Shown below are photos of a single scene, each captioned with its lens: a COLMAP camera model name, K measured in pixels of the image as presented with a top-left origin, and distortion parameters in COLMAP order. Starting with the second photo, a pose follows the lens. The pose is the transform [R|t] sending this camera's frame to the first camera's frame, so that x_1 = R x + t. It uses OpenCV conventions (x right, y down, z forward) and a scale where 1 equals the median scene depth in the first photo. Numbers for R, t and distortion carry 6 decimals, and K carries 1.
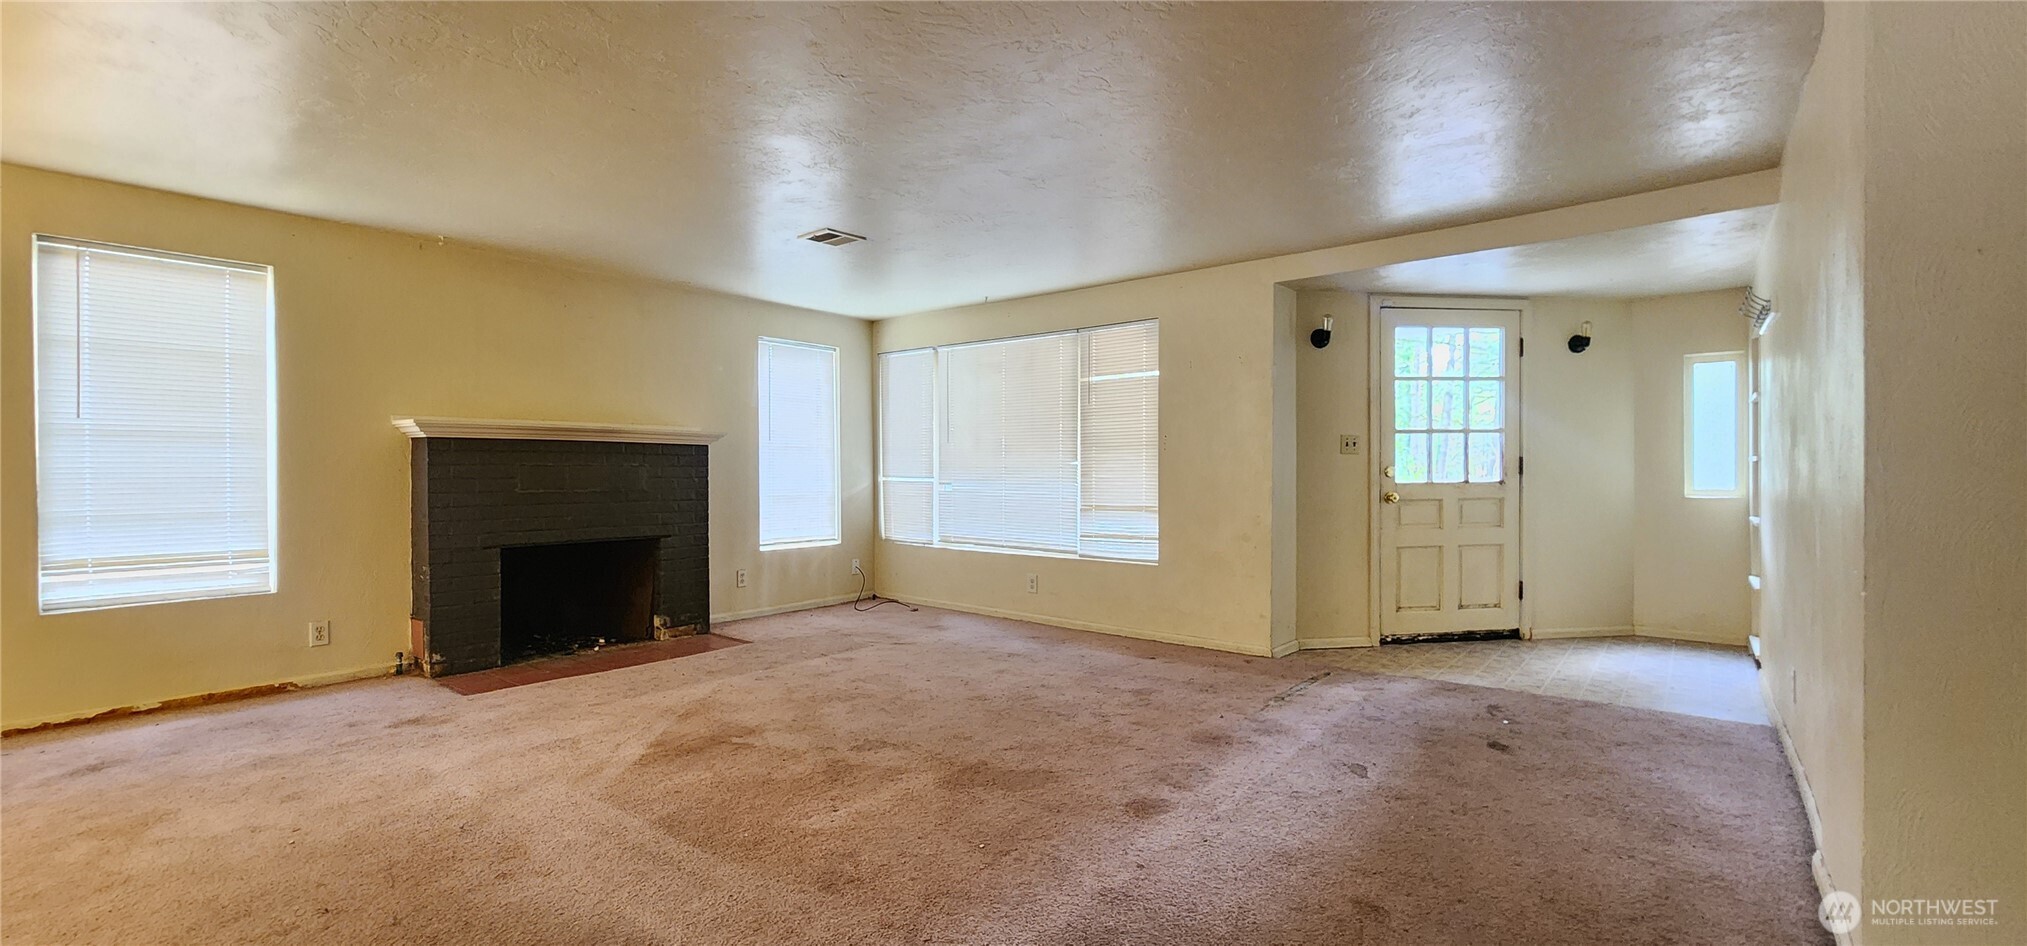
lens RADIAL K [[835.0, 0, 1013.9], [0, 835.0, 473.1], [0, 0, 1]] dist [0.001063, 0.000014]
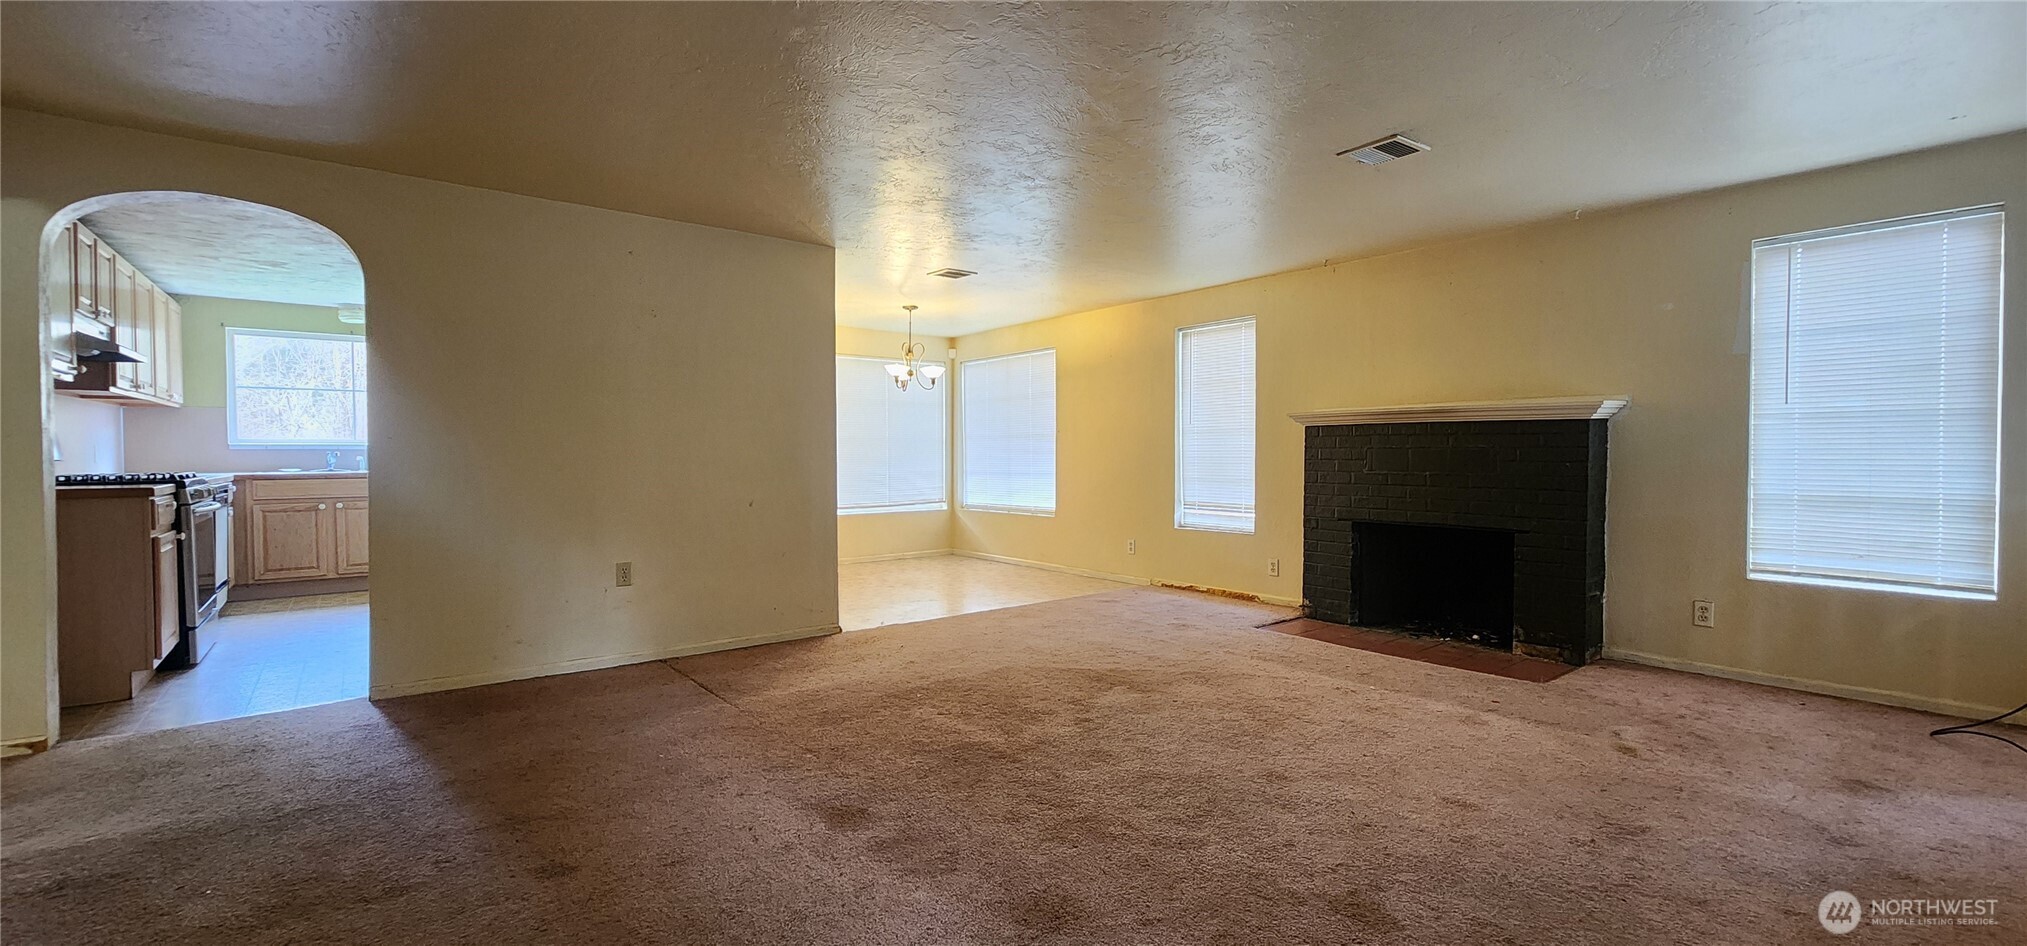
lens RADIAL K [[835.0, 0, 1017.2], [0, 835.0, 470.0], [0, 0, 1]] dist [0.001063, 0.000014]
pose [[-0.216722, 0.022186, -0.975981, 0.906674], [-0.002617, 0.999725, 0.023307, -0.007188], [0.976230, 0.007605, -0.216605, 1.233769]]
